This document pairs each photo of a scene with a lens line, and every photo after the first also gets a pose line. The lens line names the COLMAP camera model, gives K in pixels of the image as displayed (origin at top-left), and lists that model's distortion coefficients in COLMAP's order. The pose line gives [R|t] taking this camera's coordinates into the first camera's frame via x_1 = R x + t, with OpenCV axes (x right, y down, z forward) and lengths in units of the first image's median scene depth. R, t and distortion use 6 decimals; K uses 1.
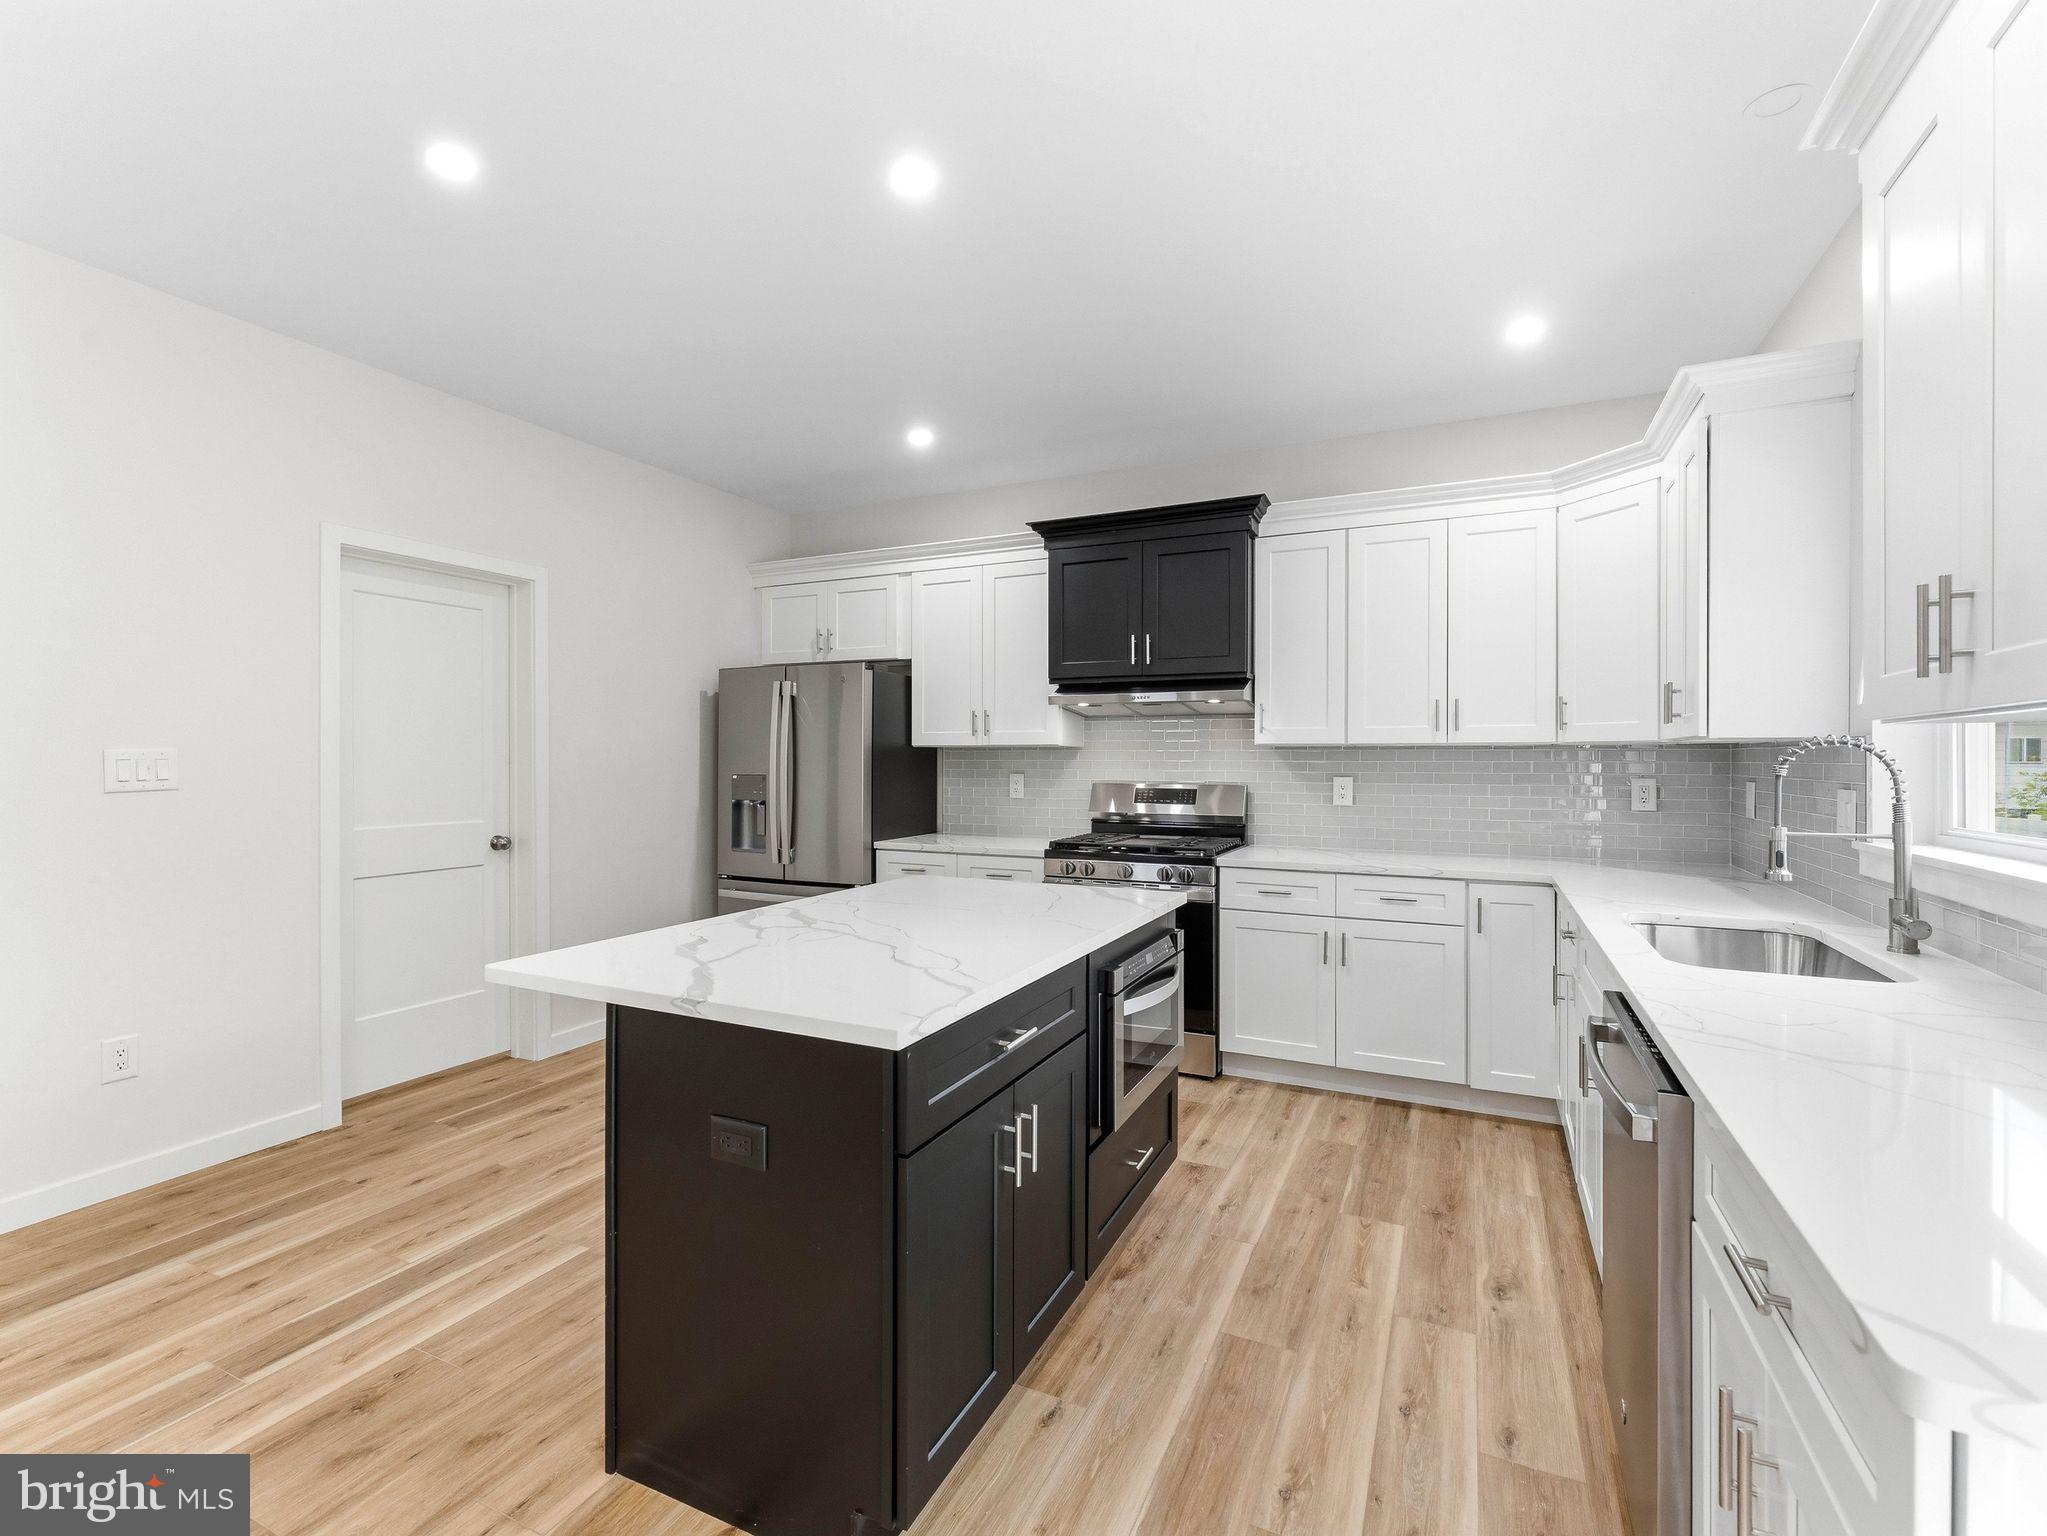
lens RADIAL K [[916.1, 0, 1030.1], [0, 916.1, 758.1], [0, 0, 1]] dist [0.000190, 0.000020]
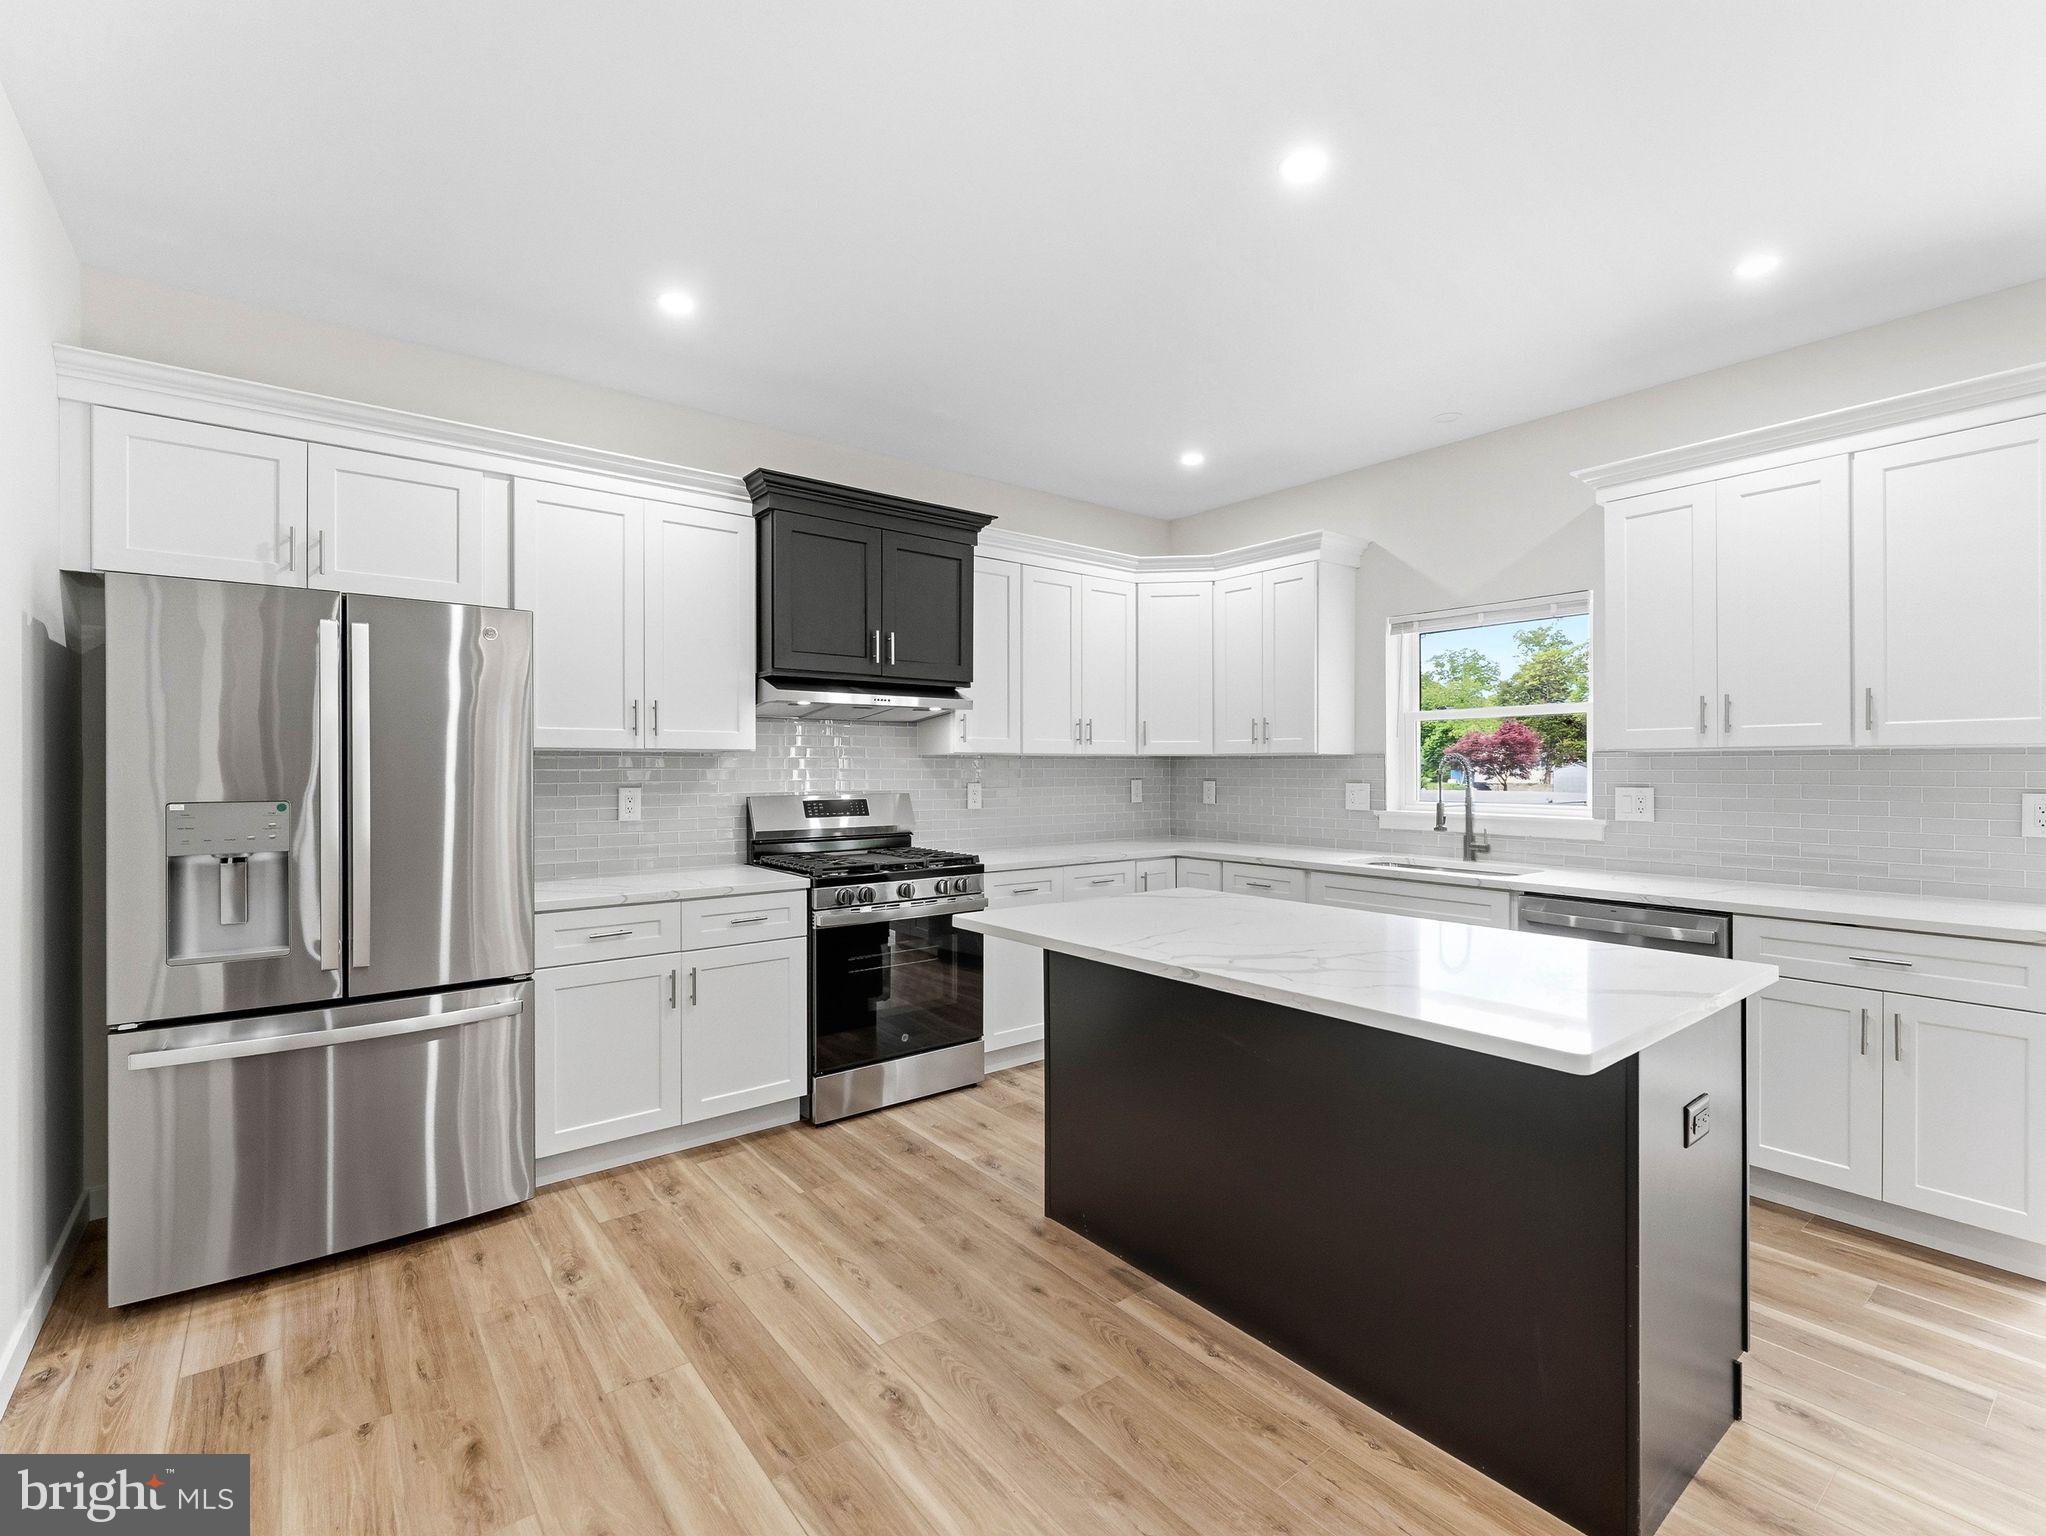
lens RADIAL K [[935.8, 0, 1020.1], [0, 935.8, 770.0], [0, 0, 1]] dist [0.000302, 0.000071]
pose [[0.442370, -0.005237, 0.896817, -0.652967], [0.000609, 0.999984, 0.005538, -0.001614], [-0.896832, -0.001904, 0.442367, 0.460638]]
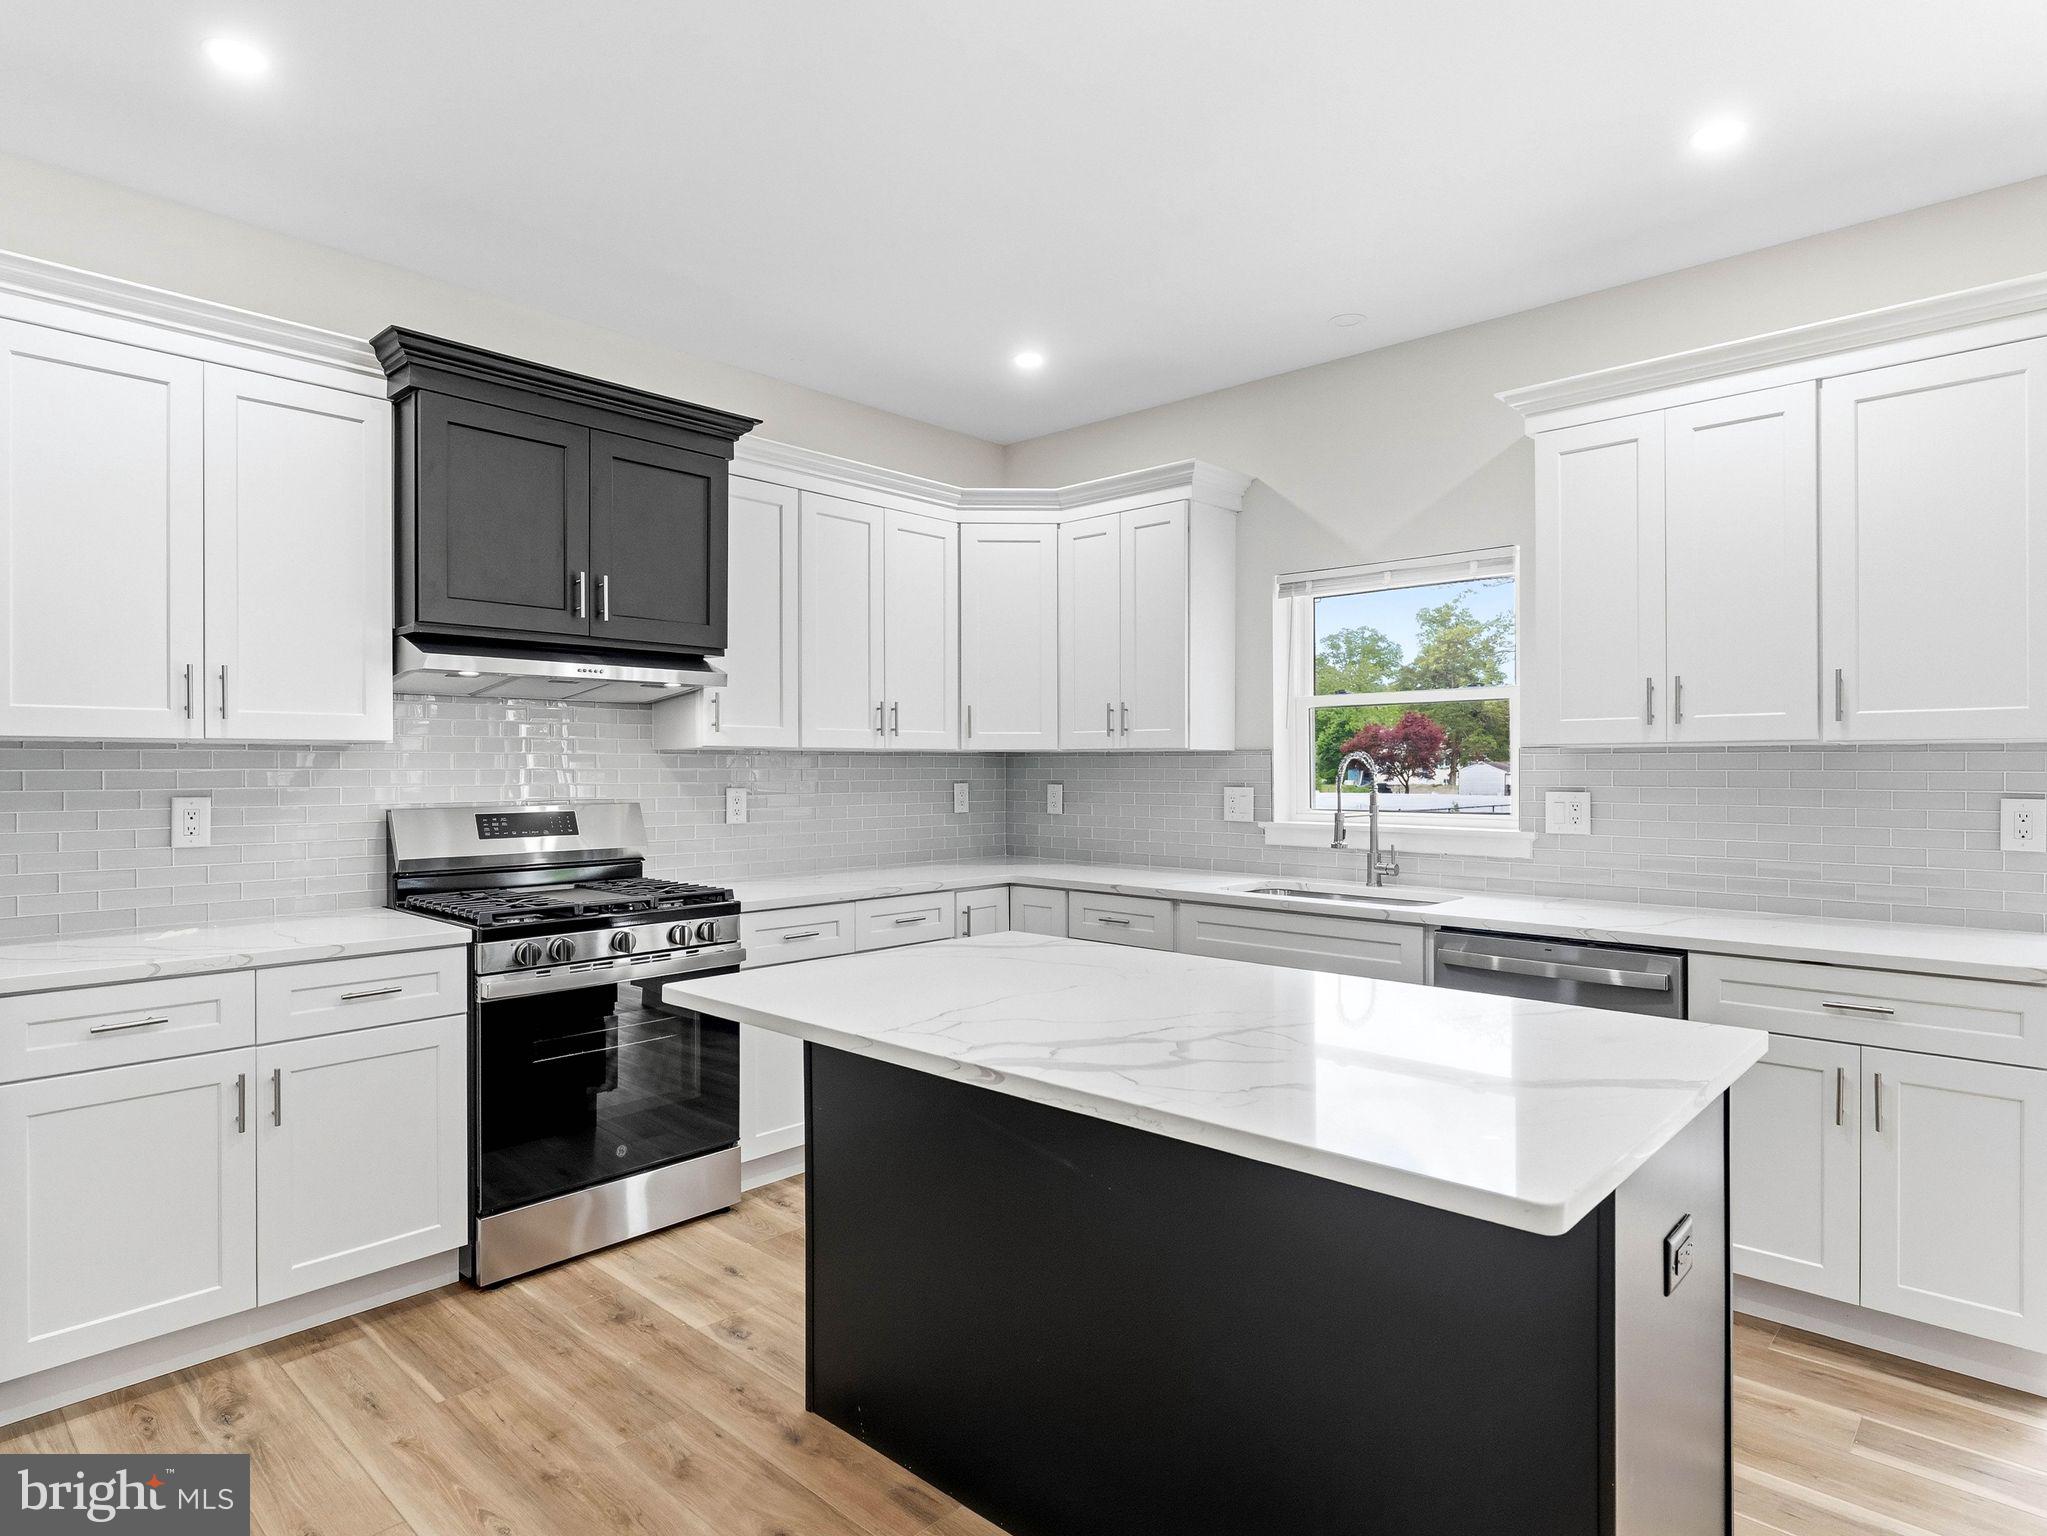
lens RADIAL K [[1153.9, 0, 1023.5], [0, 1153.9, 768.0], [0, 0, 1]] dist [0.001329, 0.000129]
pose [[0.295871, -0.004333, 0.955218, -0.560783], [-0.000054, 0.999990, 0.004553, -0.002044], [-0.955228, -0.001398, 0.295868, 0.466712]]
